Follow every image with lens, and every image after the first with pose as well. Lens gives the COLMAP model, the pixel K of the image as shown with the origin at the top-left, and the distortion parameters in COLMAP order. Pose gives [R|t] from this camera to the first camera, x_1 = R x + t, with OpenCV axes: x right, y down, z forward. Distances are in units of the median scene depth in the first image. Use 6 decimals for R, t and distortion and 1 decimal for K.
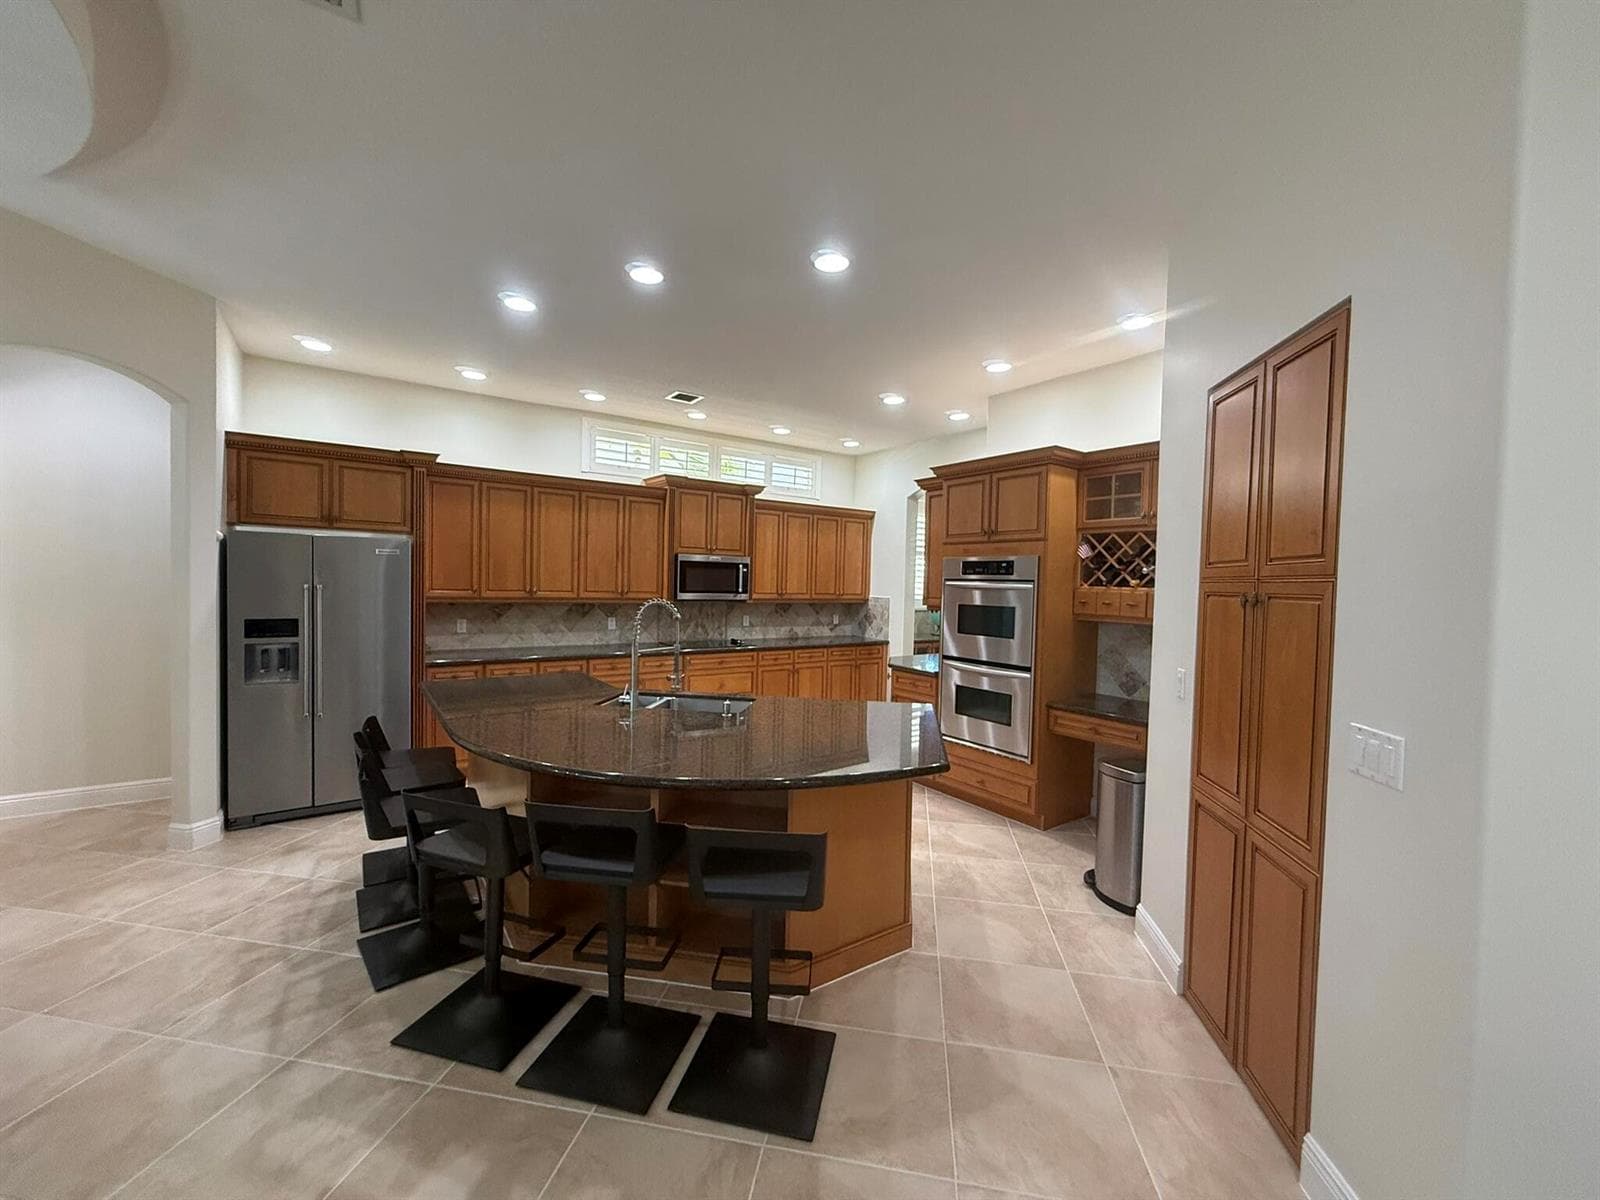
lens RADIAL K [[631.2, 0, 795.2], [0, 631.2, 597.8], [0, 0, 1]] dist [-0.001712, 0.000107]
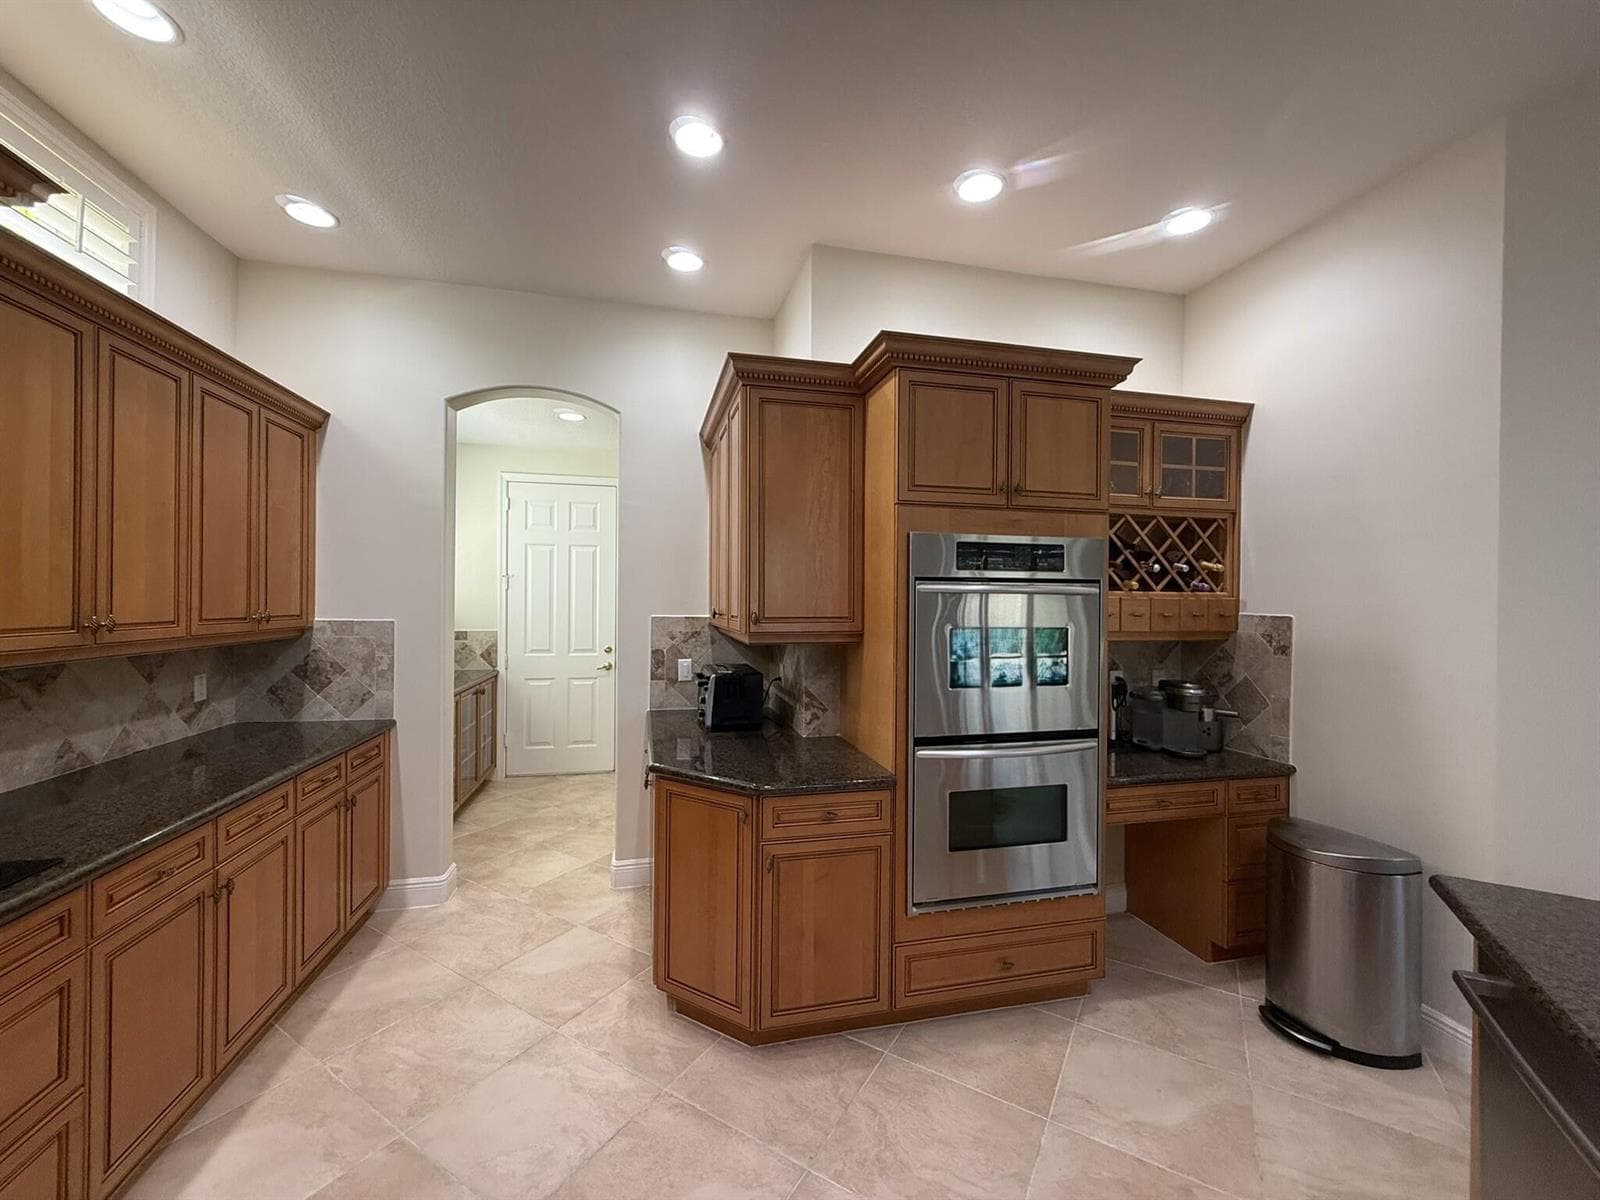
lens RADIAL K [[631.2, 0, 800.2], [0, 631.2, 603.0], [0, 0, 1]] dist [-0.001712, 0.000107]
pose [[0.370375, -0.025646, 0.928528, -0.157242], [0.023958, 0.999550, 0.018051, -0.014140], [-0.928573, 0.015560, 0.370822, 0.604593]]
